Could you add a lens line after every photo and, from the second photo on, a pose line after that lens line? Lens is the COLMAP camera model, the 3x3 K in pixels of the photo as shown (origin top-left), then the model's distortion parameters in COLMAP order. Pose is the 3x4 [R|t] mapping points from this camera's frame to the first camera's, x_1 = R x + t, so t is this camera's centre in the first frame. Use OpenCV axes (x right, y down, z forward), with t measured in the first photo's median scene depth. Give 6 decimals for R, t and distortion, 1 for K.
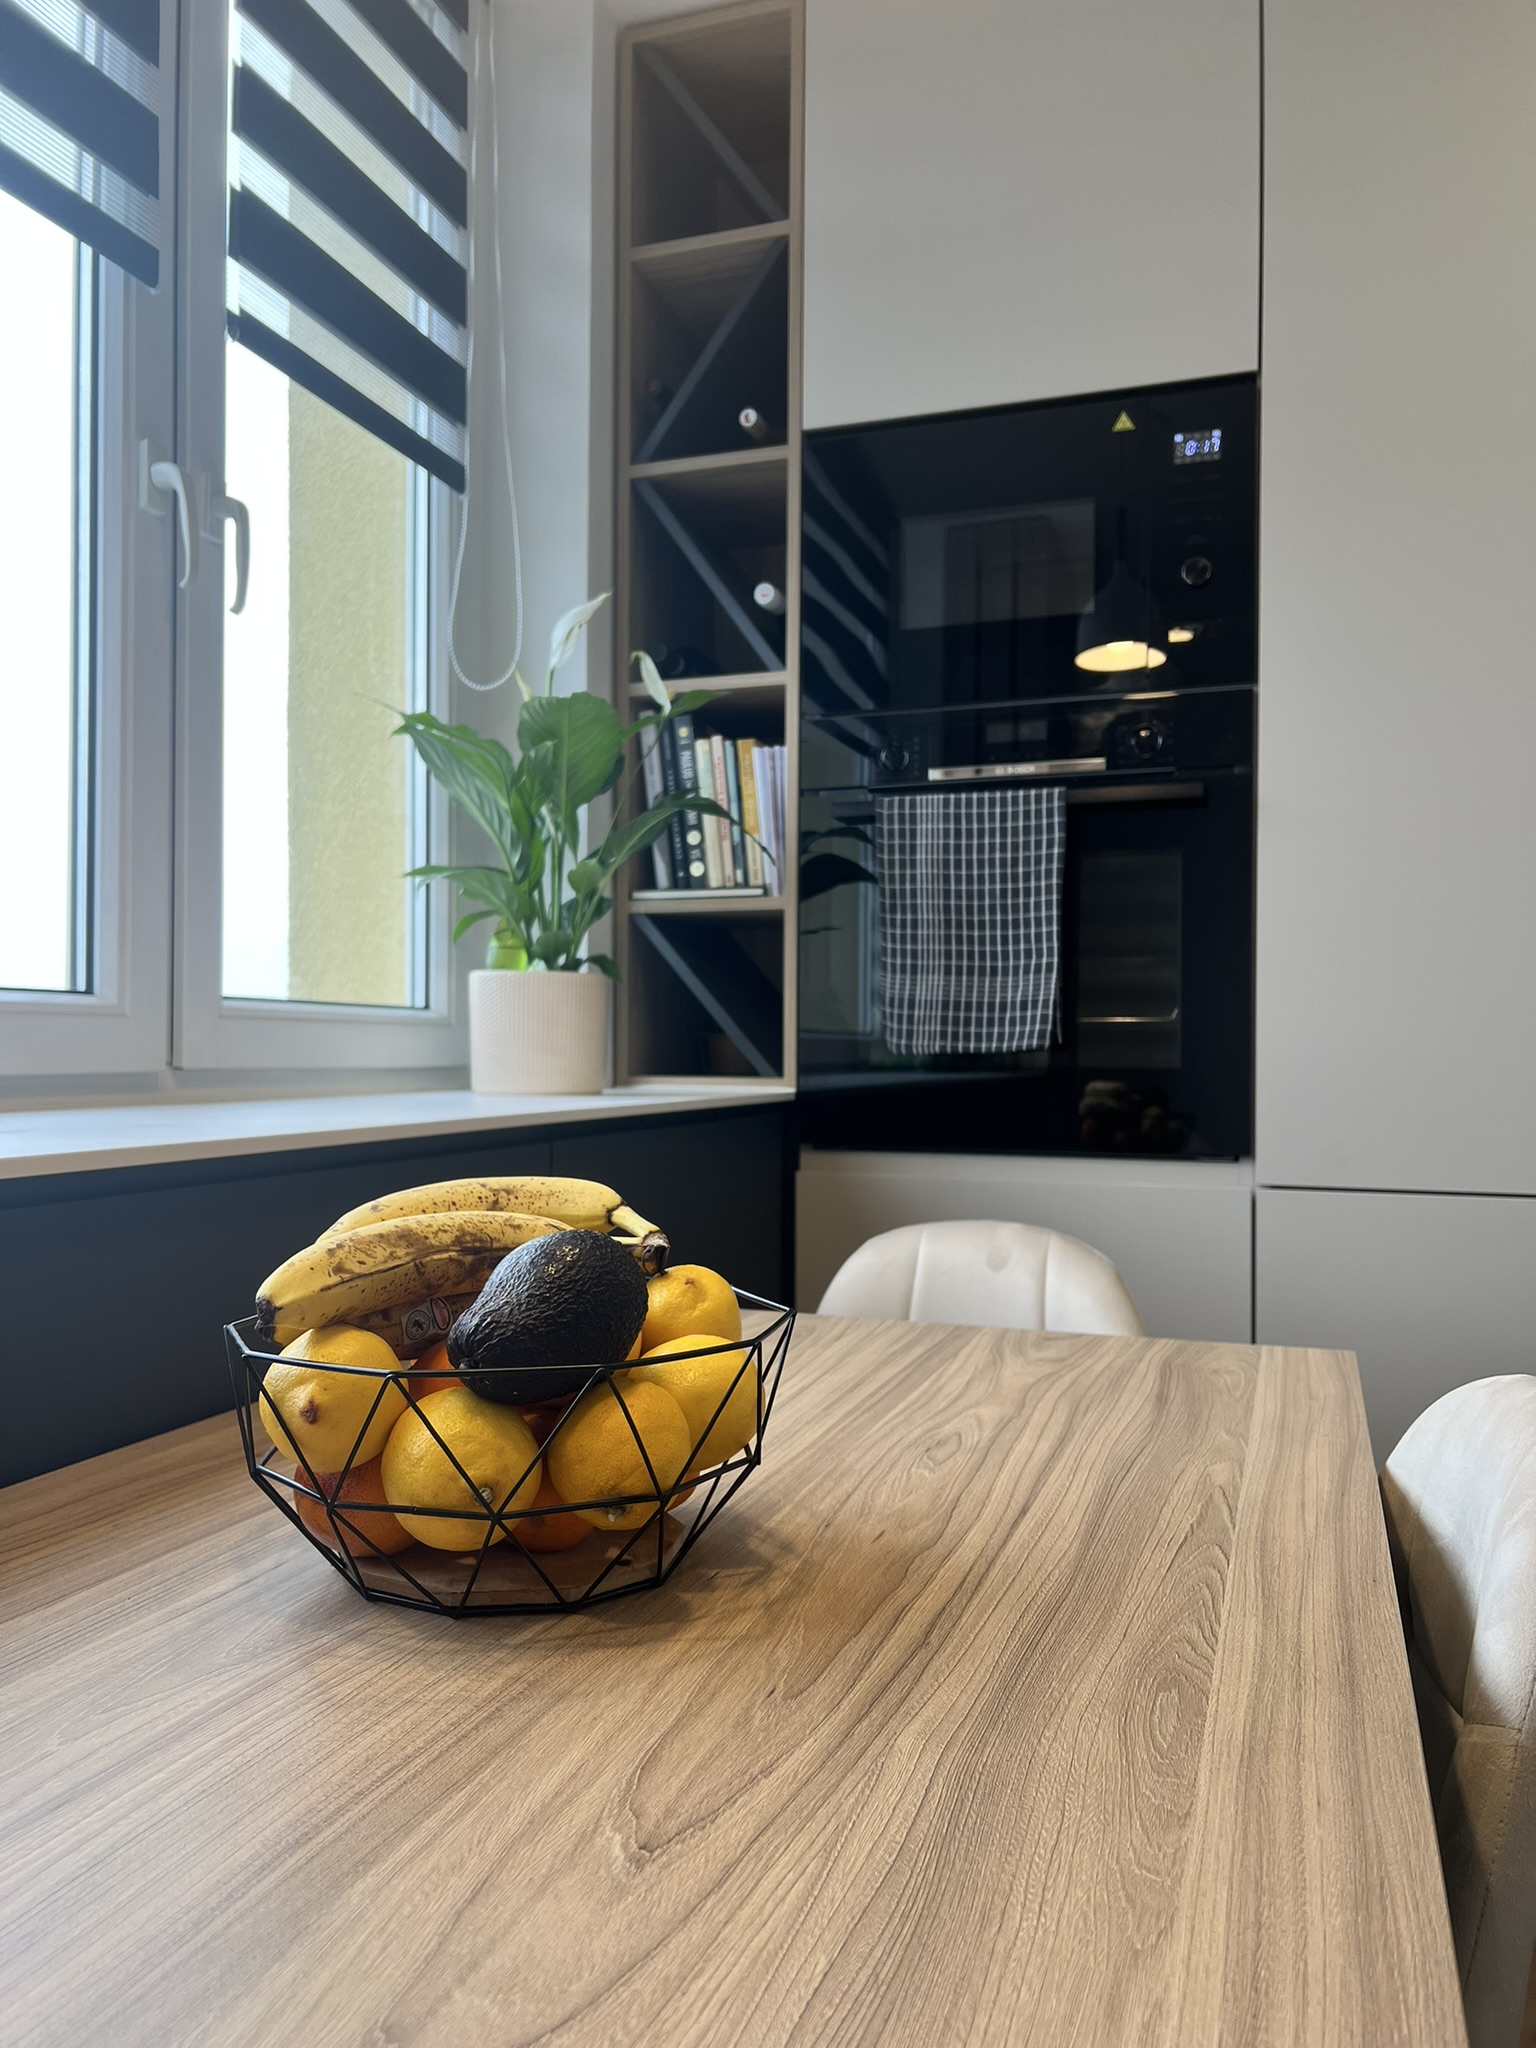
lens RADIAL K [[1561.3, 0, 754.9], [0, 1561.3, 1039.7], [0, 0, 1]] dist [0.062332, -0.117069]
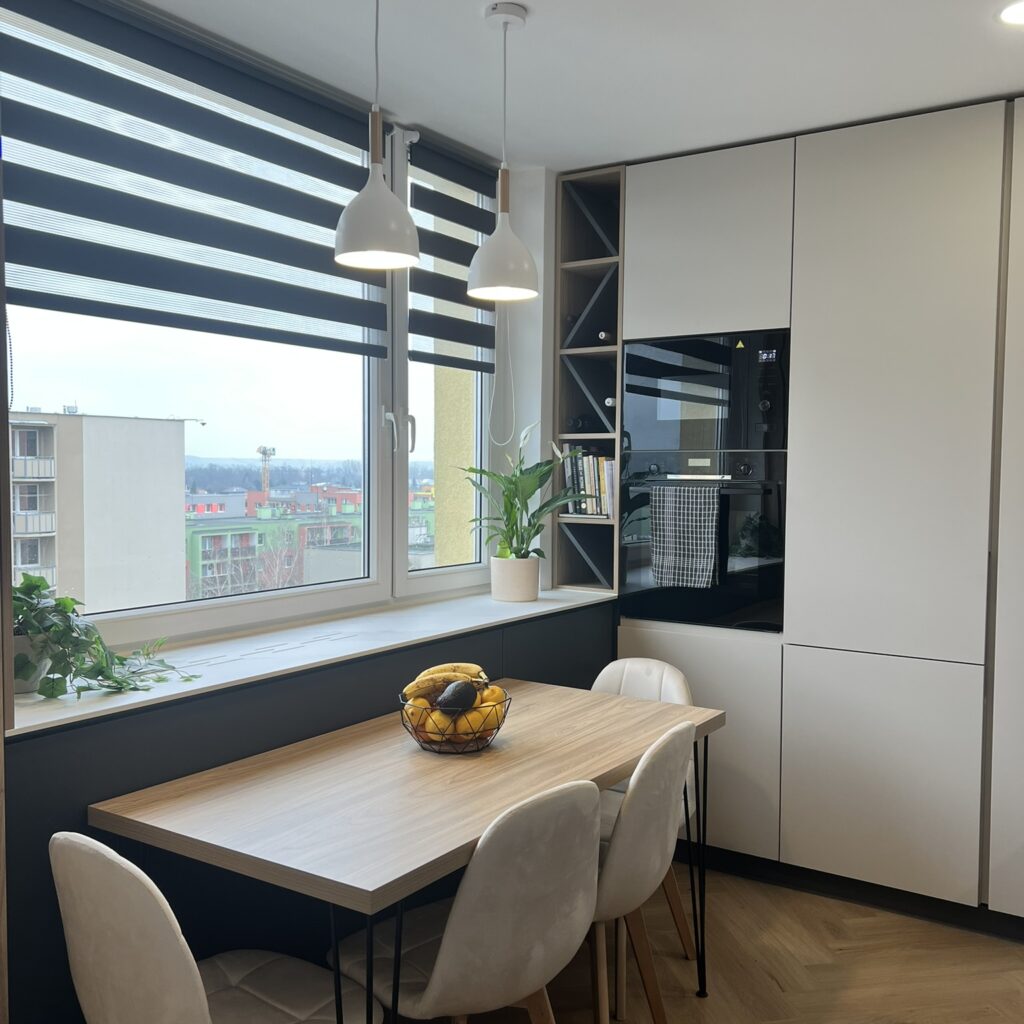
lens RADIAL K [[1024.9, 0, 505.7], [0, 1024.9, 515.1], [0, 0, 1]] dist [0.097722, -0.154381]
pose [[0.967696, 0.014123, -0.251725, 0.298274], [-0.000631, 0.998562, 0.053598, -0.208330], [0.252120, -0.051708, 0.966314, -0.756731]]
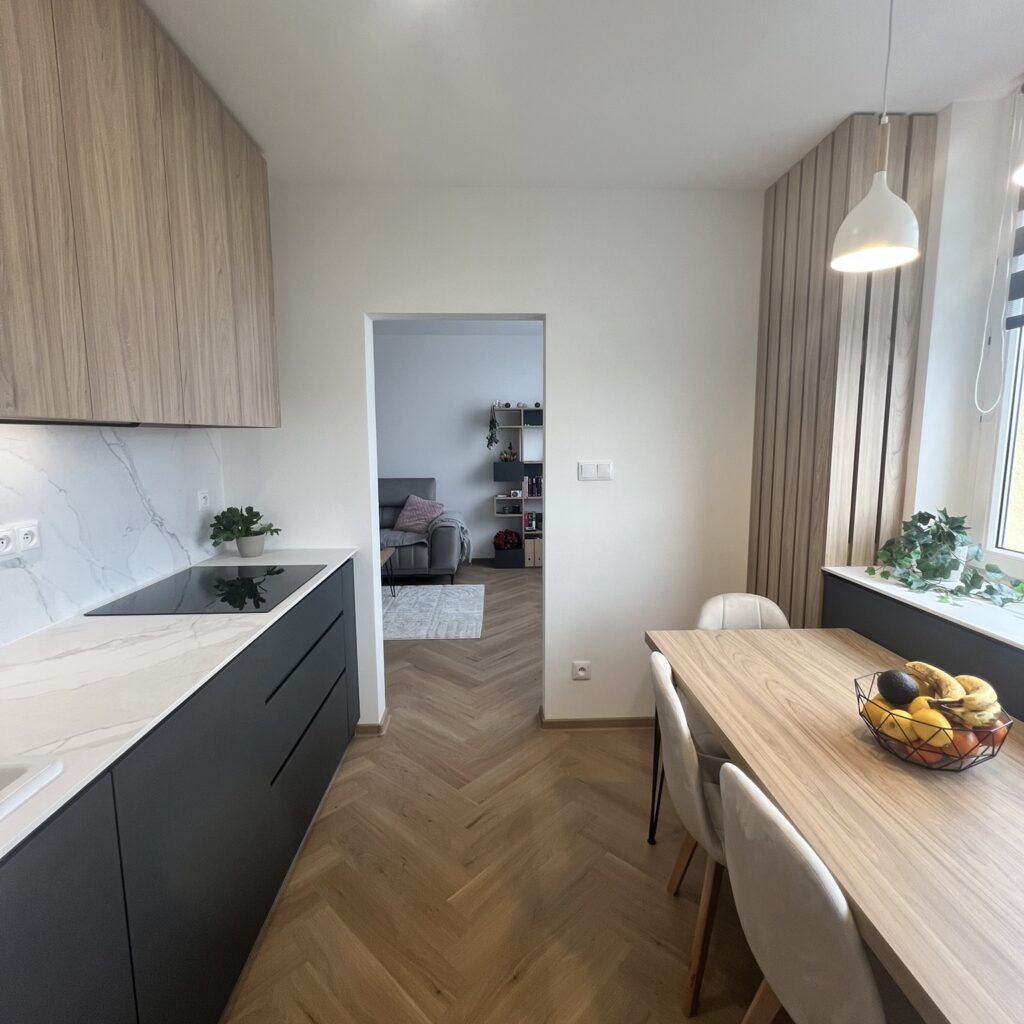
lens RADIAL K [[546.5, 0, 515.9], [0, 546.5, 508.2], [0, 0, 1]] dist [-0.000240, -0.000927]
pose [[-0.929360, 0.045076, -0.366413, 0.538658], [0.000714, 0.992735, 0.120315, -0.199041], [0.369175, 0.111555, -0.922640, 0.712570]]
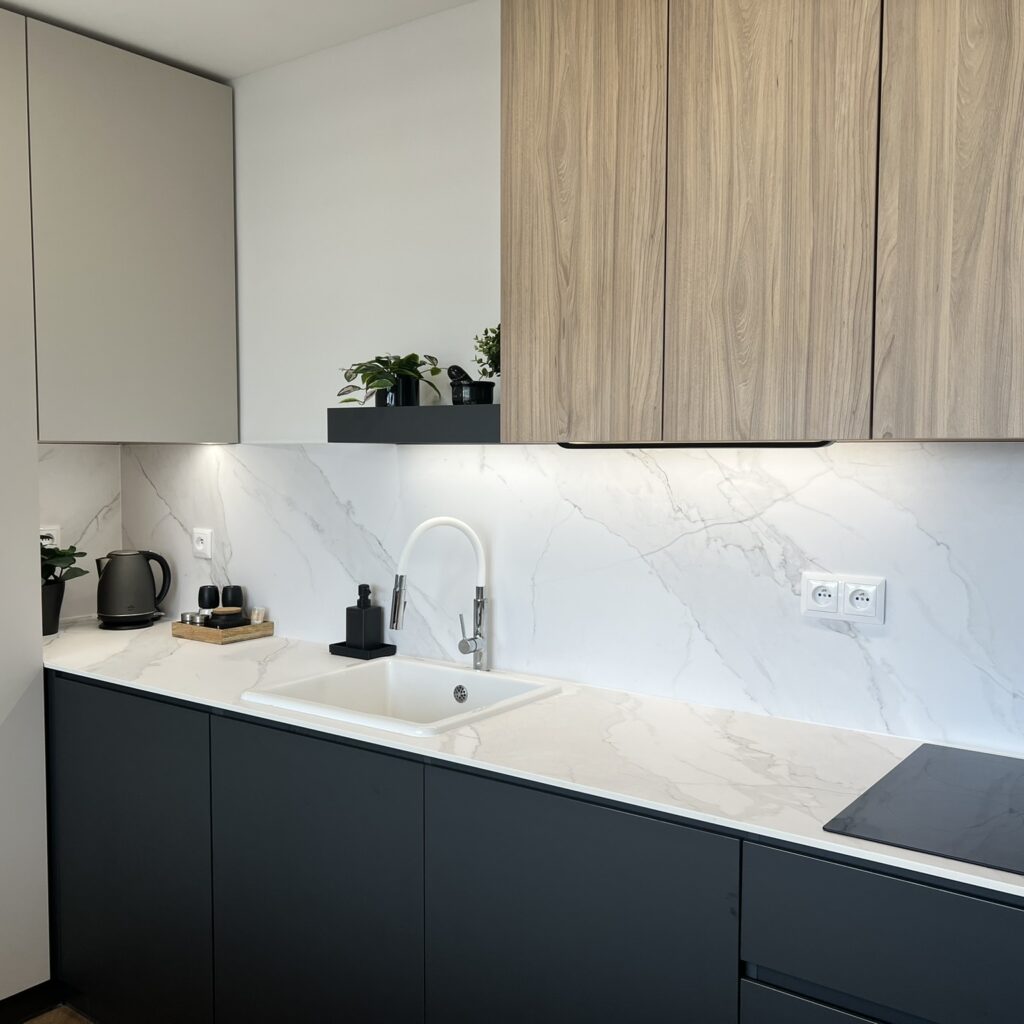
lens RADIAL K [[1028.2, 0, 510.8], [0, 1028.2, 520.8], [0, 0, 1]] dist [0.097247, -0.172920]
pose [[0.299093, -0.069699, 0.951675, -0.153116], [-0.006865, 0.997146, 0.075187, -0.220690], [-0.954199, -0.029022, 0.297761, -0.143701]]
